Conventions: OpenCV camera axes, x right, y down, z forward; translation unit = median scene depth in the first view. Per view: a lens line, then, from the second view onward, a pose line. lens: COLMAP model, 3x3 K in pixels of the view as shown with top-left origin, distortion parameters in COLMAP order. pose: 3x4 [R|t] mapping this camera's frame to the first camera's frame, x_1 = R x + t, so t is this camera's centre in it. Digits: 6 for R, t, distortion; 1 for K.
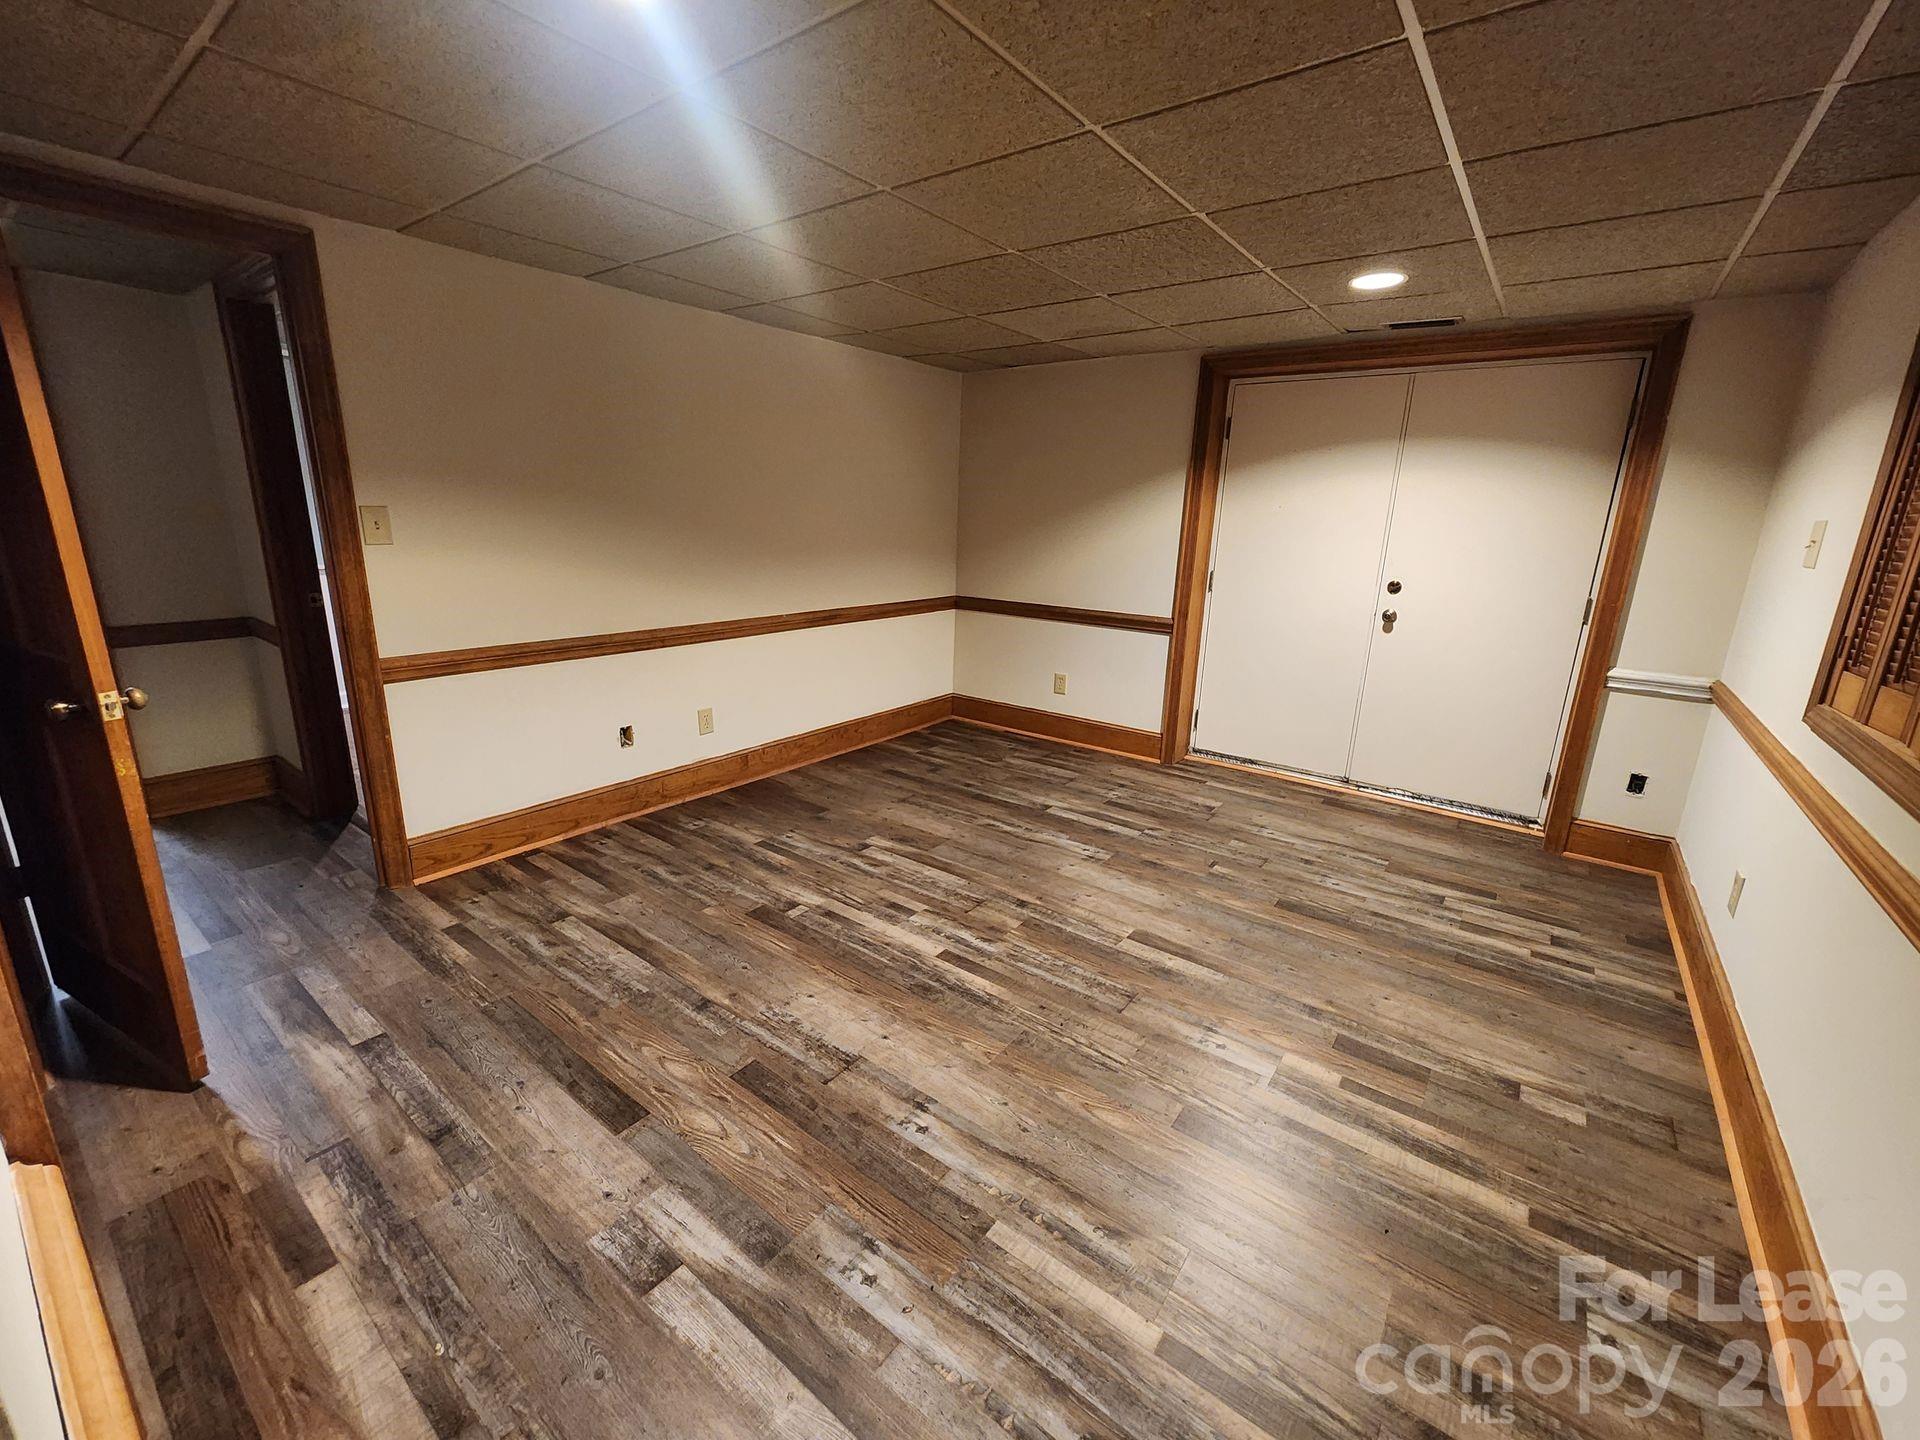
lens RADIAL K [[779.4, 0, 949.4], [0, 779.4, 716.0], [0, 0, 1]] dist [-0.000577, 0.000359]
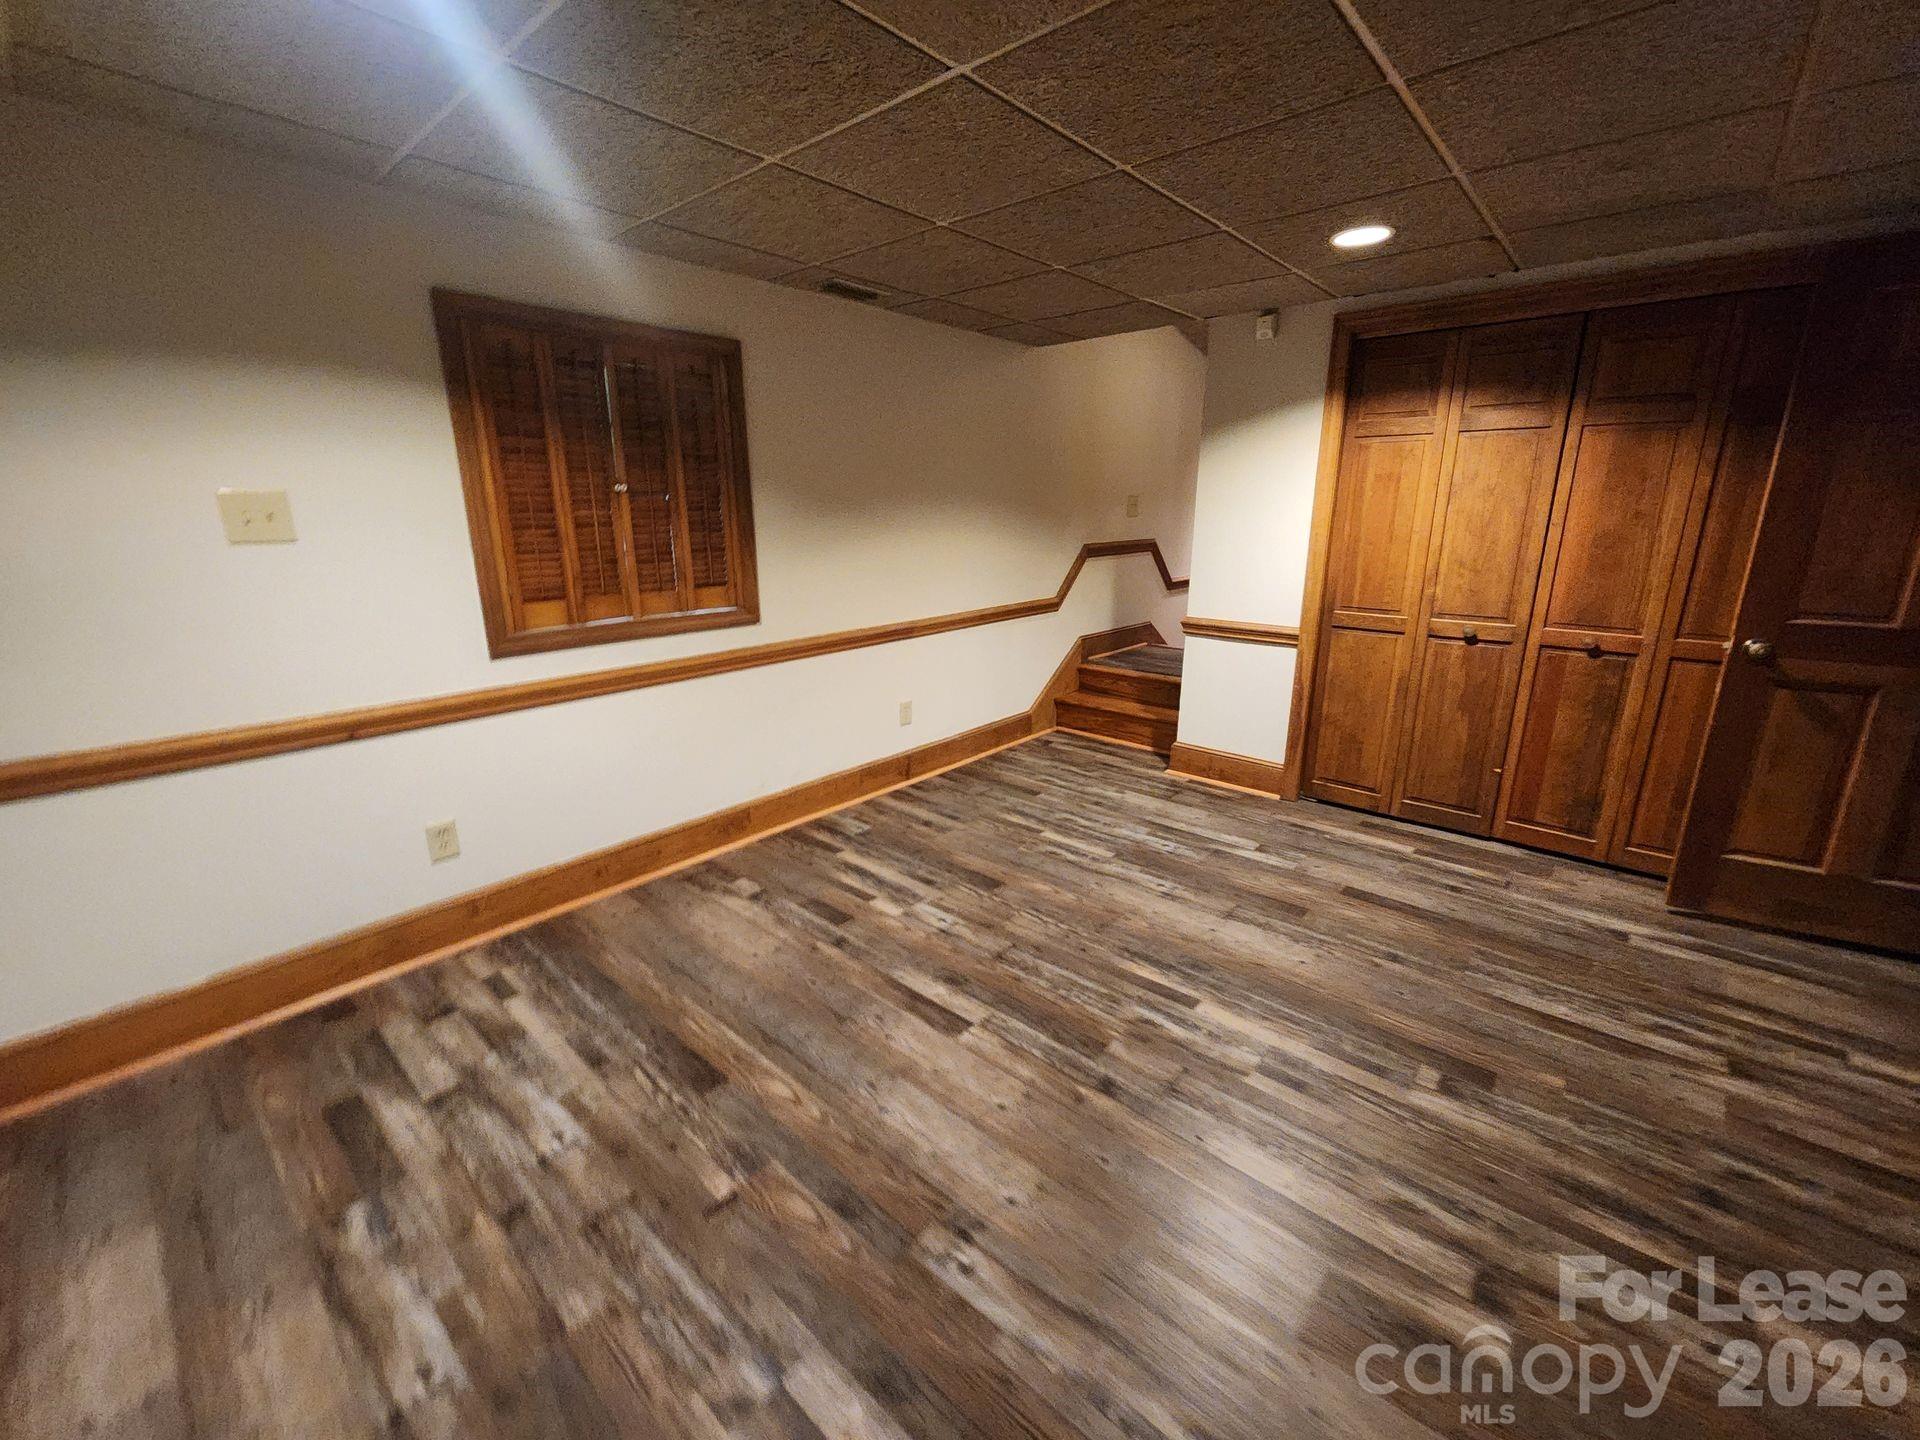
lens RADIAL K [[779.4, 0, 975.3], [0, 779.4, 719.4], [0, 0, 1]] dist [-0.000577, 0.000359]
pose [[-0.998691, -0.034903, 0.037391, 0.214904], [-0.011281, 0.863304, 0.504558, -0.412157], [-0.049890, 0.503476, -0.862568, 1.594394]]
